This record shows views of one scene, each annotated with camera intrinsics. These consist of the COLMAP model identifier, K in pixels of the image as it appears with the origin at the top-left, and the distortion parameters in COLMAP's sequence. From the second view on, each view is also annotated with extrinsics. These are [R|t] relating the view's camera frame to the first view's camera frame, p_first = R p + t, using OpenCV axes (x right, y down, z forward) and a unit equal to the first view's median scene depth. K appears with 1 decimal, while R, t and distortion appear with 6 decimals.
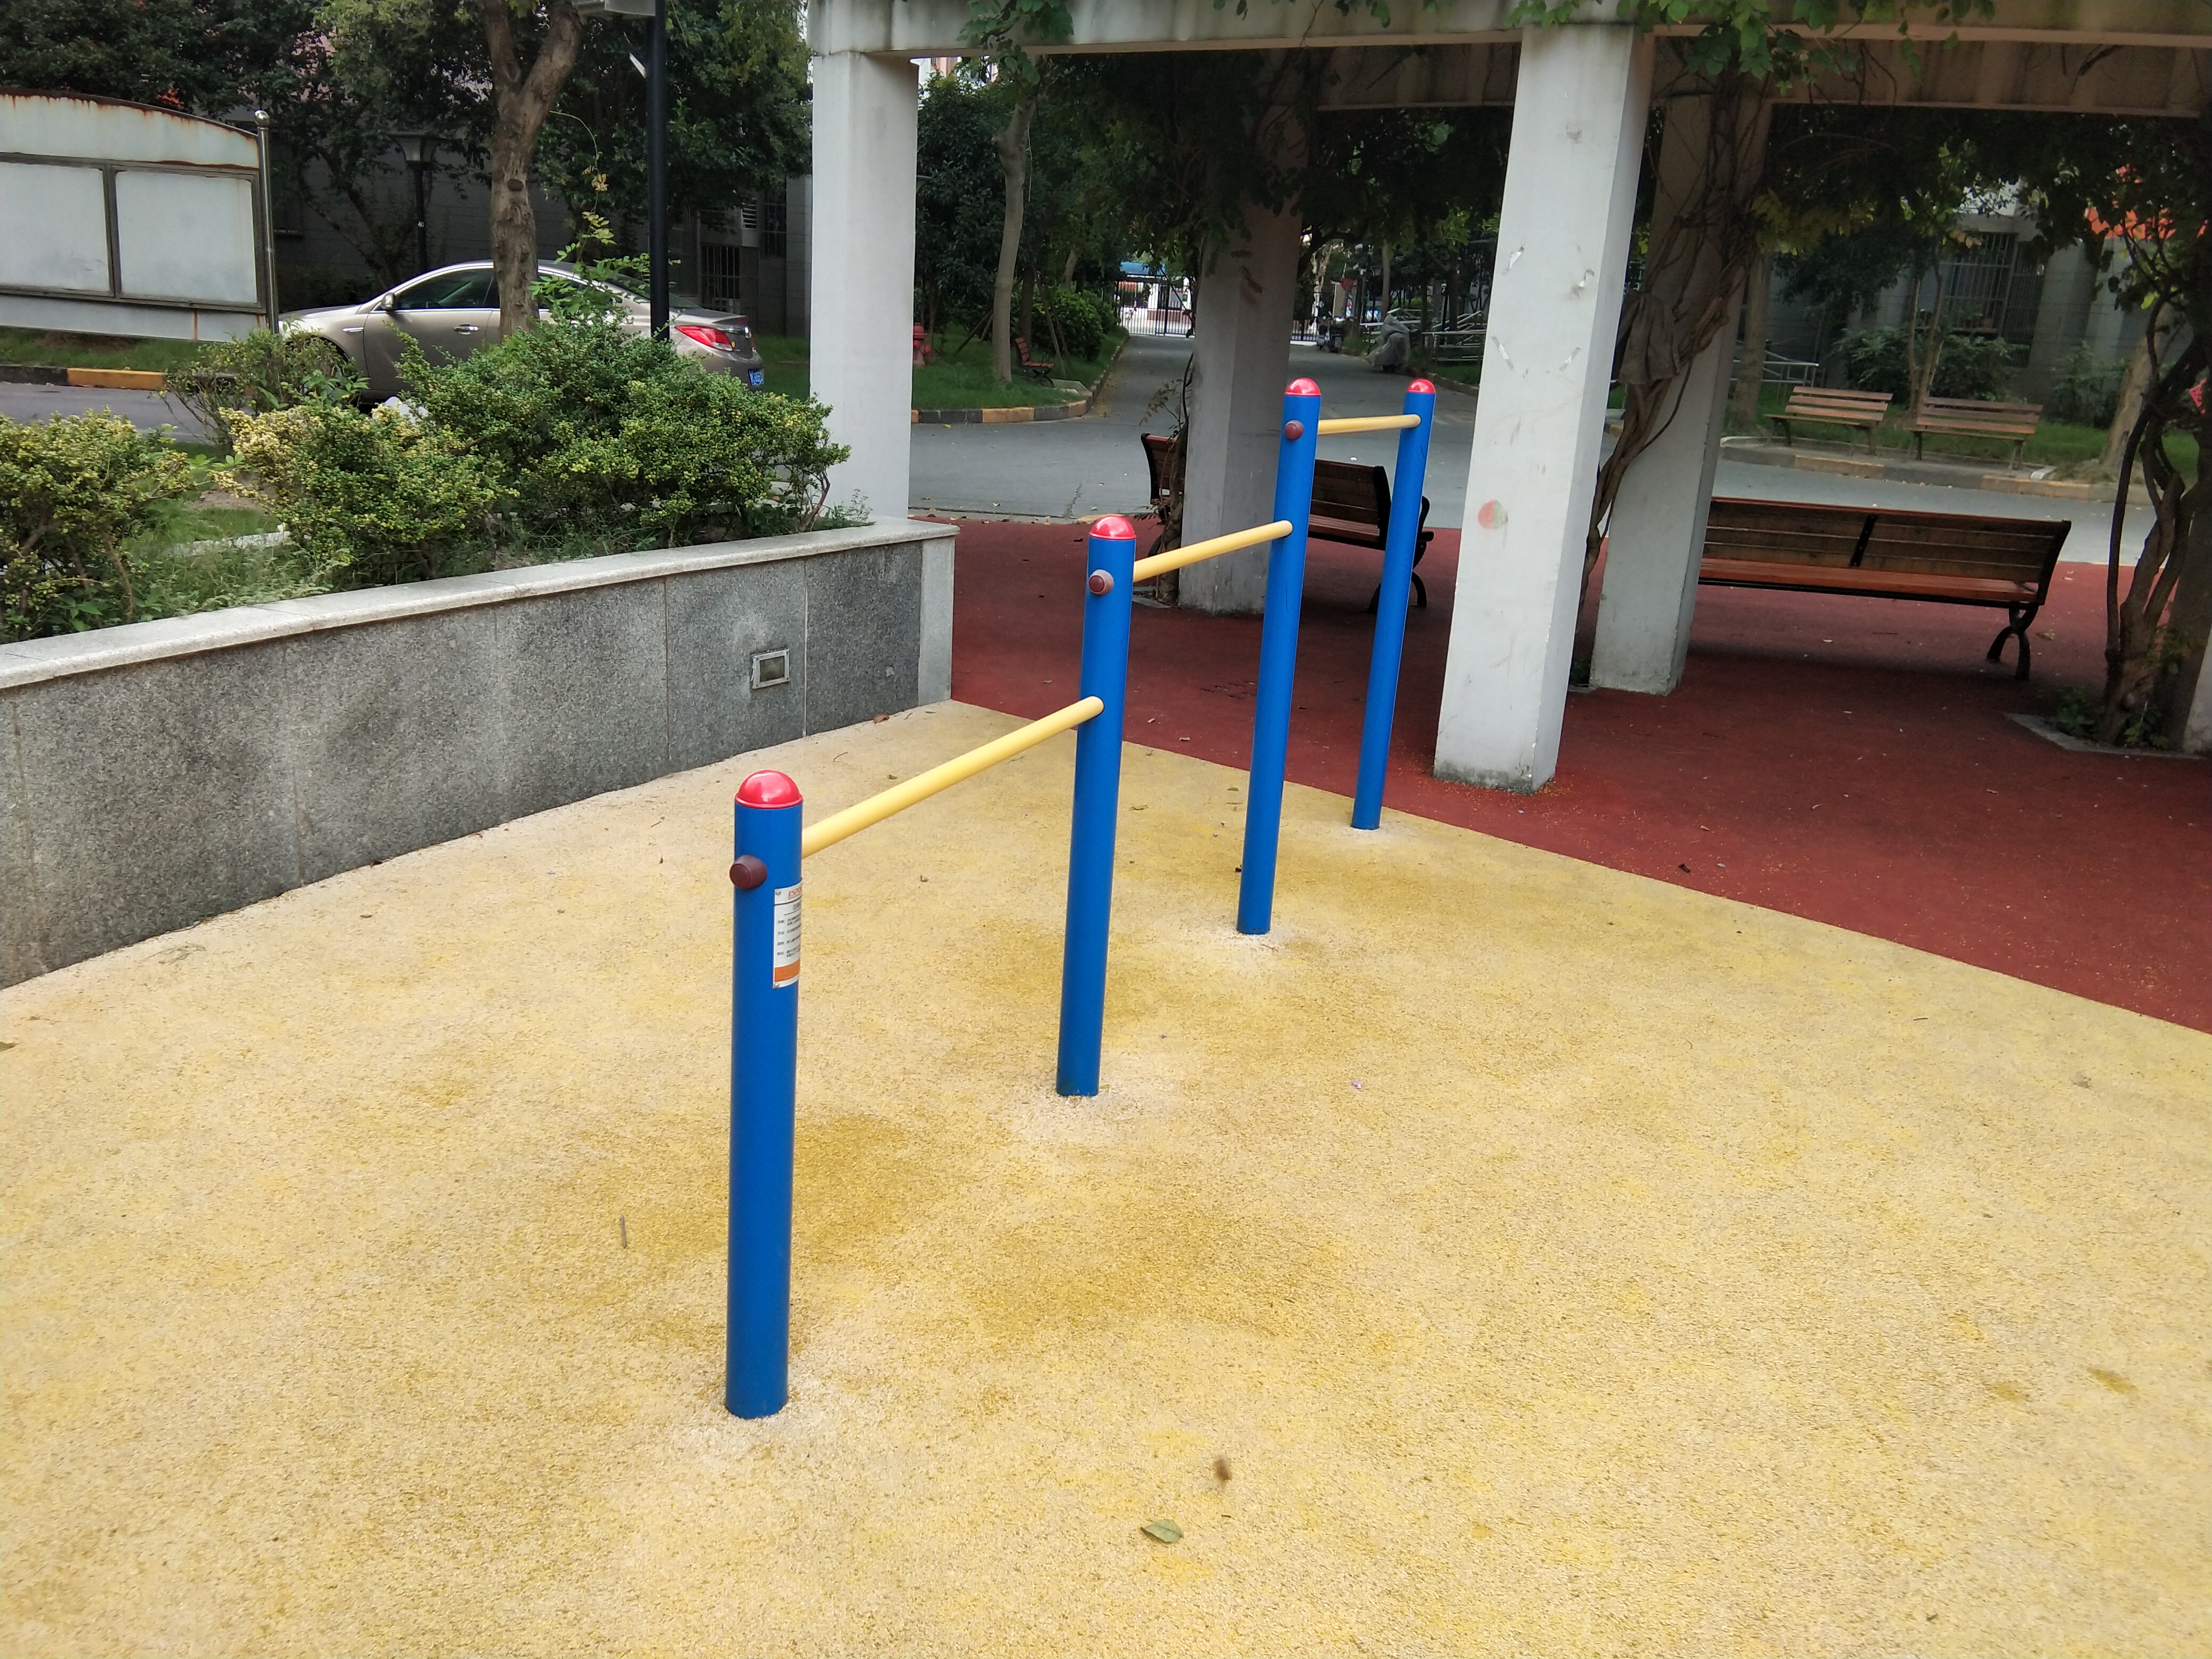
lens RADIAL K [[1845.5, 0, 1102.3], [0, 1845.5, 873.6], [0, 0, 1]] dist [0.127439, -0.151888]
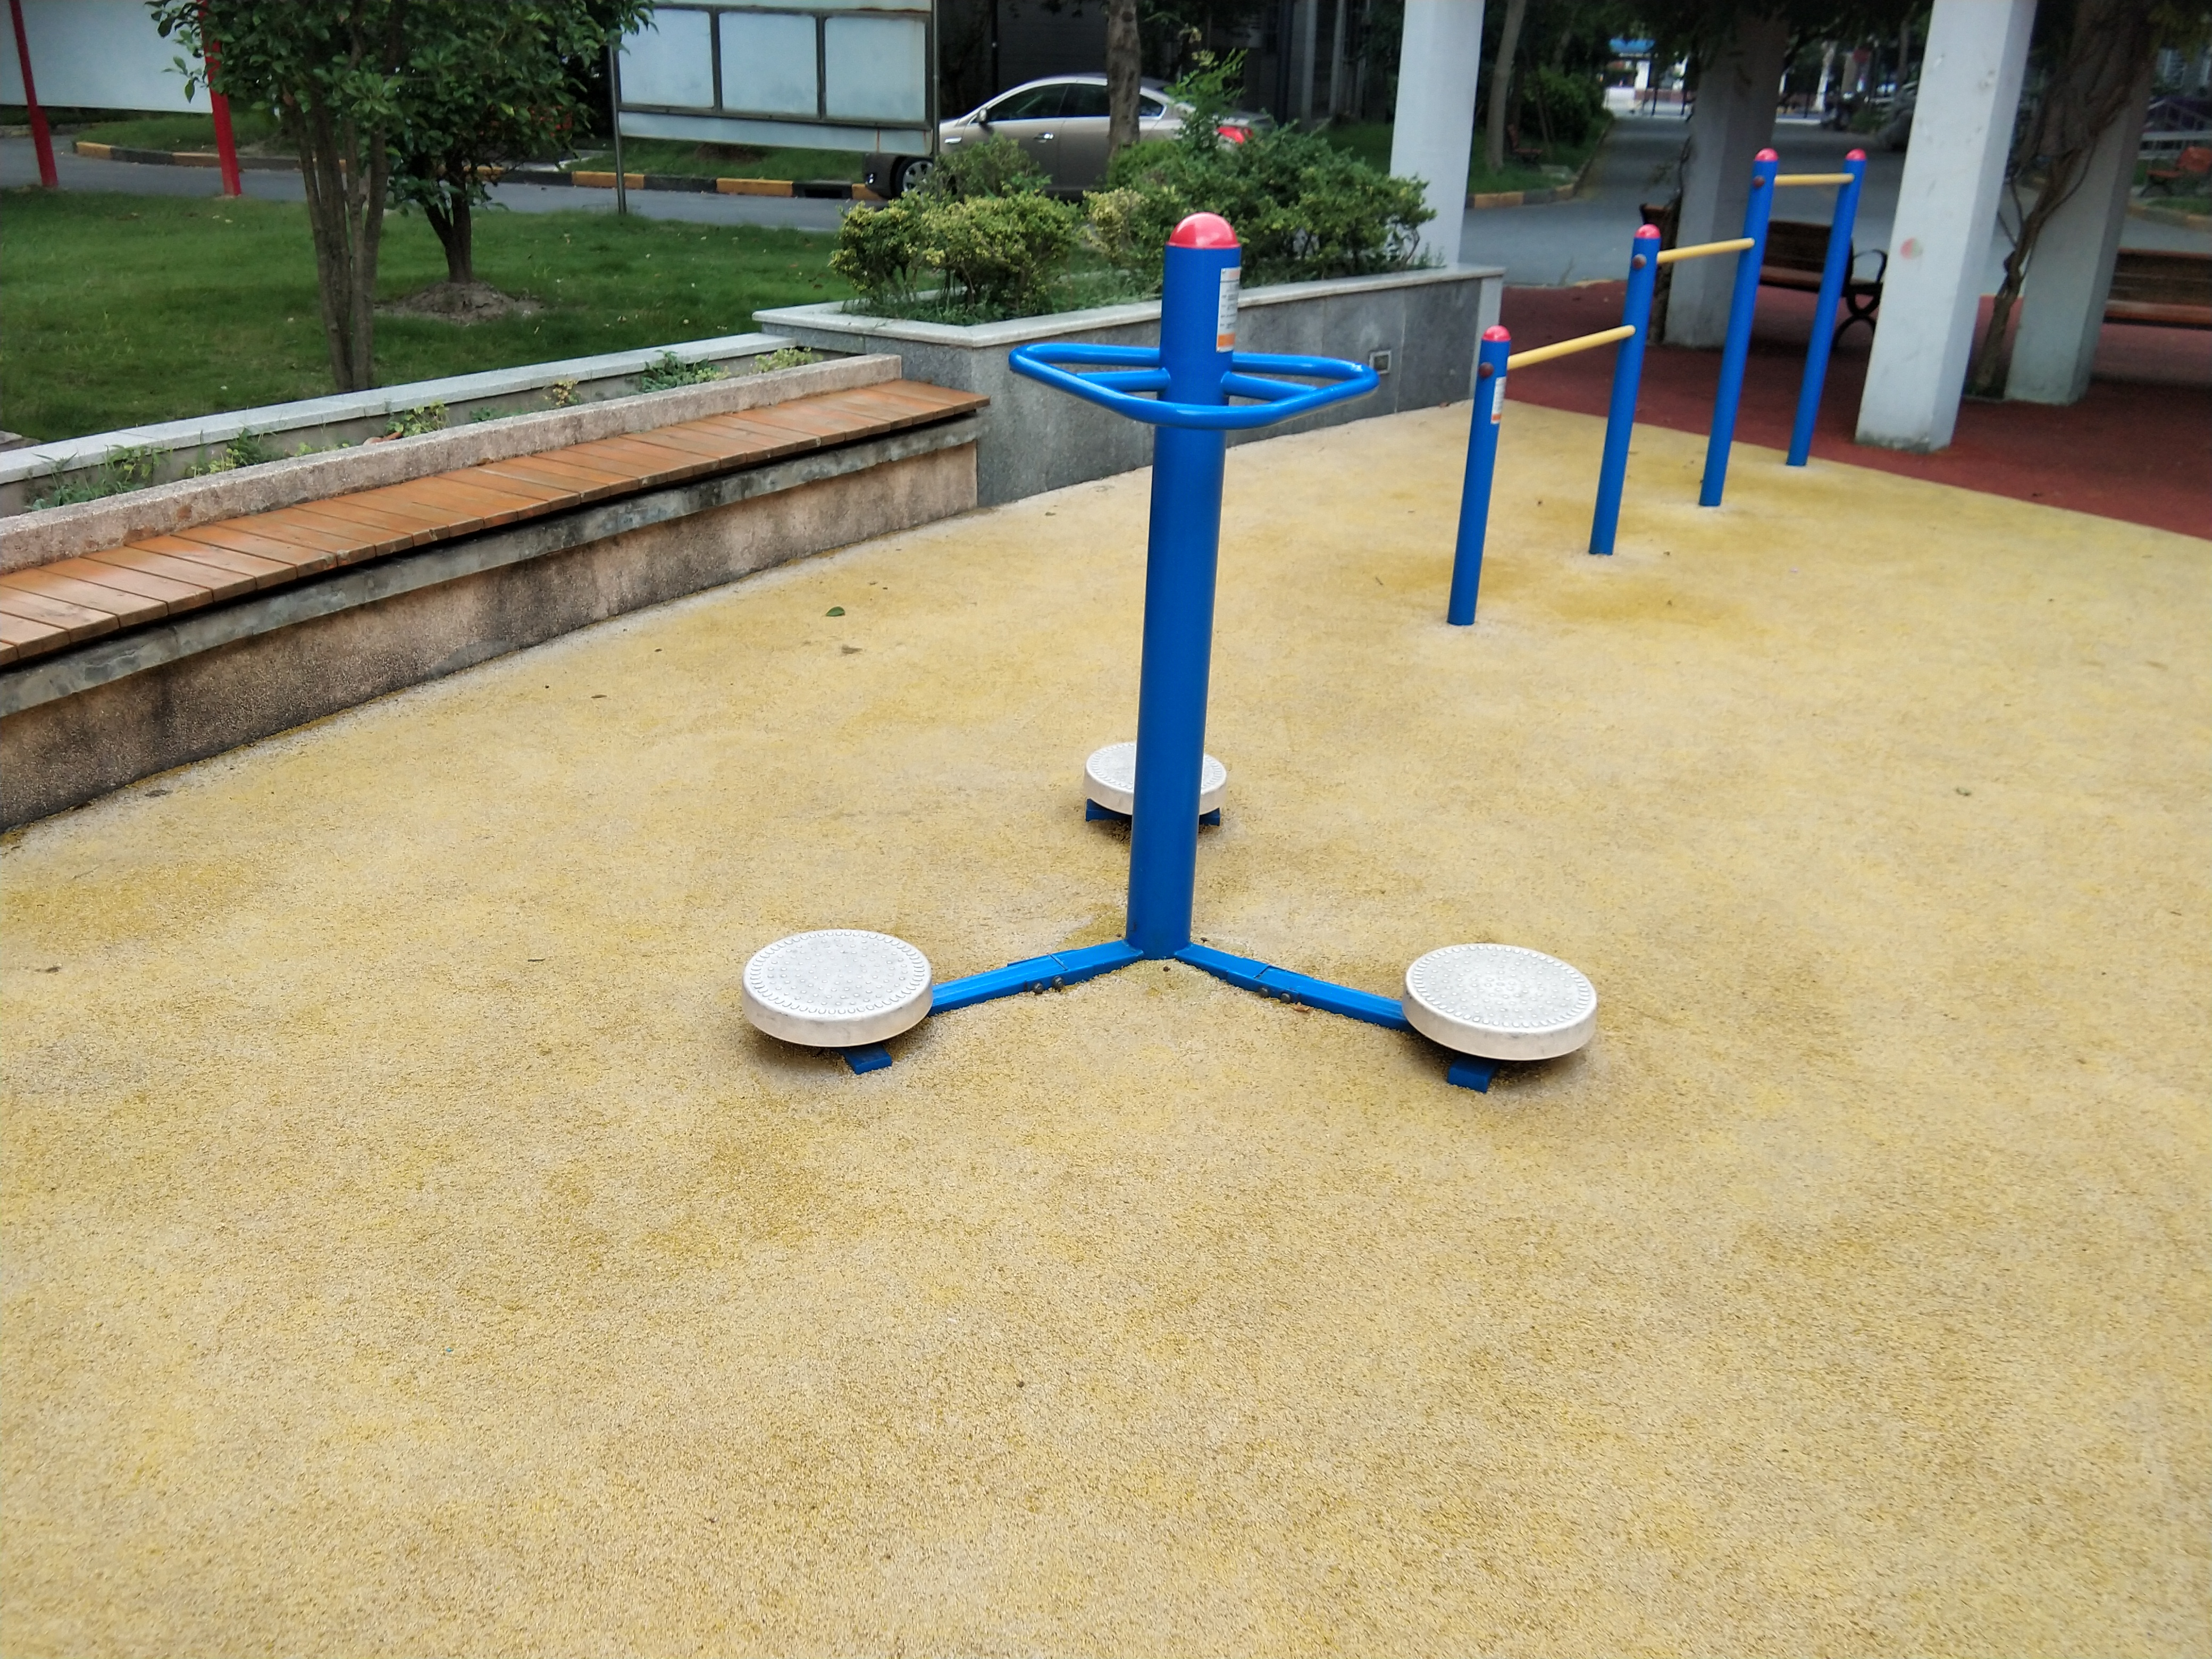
lens RADIAL K [[1817.9, 0, 1106.1], [0, 1817.9, 800.8], [0, 0, 1]] dist [0.152452, -0.255296]
pose [[0.971802, 0.059096, -0.228275, -0.033387], [-0.043374, 0.996367, 0.073287, 0.140661], [0.231776, -0.061320, 0.970834, -0.505911]]
